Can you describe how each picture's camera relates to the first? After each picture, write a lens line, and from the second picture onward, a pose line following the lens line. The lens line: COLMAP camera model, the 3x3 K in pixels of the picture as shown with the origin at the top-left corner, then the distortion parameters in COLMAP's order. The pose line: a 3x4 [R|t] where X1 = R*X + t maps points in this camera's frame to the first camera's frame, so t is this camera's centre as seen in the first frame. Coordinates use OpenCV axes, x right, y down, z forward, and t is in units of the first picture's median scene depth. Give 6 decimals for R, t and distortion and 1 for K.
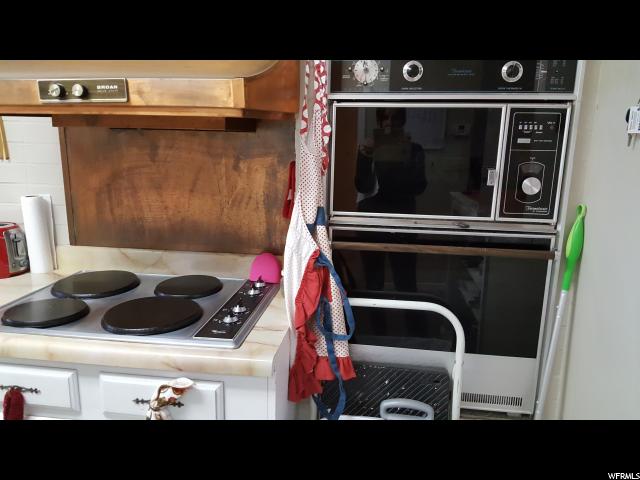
lens RADIAL K [[473.4, 0, 319.5], [0, 473.4, 231.1], [0, 0, 1]] dist [0.090812, -0.134131]
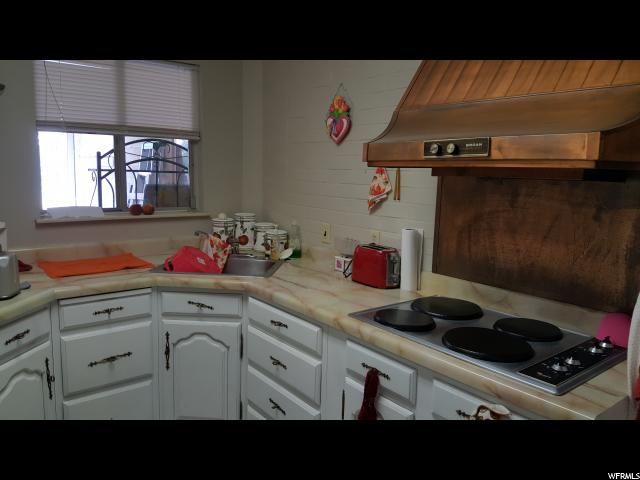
lens RADIAL K [[473.4, 0, 319.5], [0, 473.4, 231.1], [0, 0, 1]] dist [0.090812, -0.134131]
pose [[0.730654, 0.089989, -0.676791, 0.087381], [-0.152272, 0.987786, -0.033050, 0.011289], [0.665551, 0.127205, 0.735433, -0.094184]]
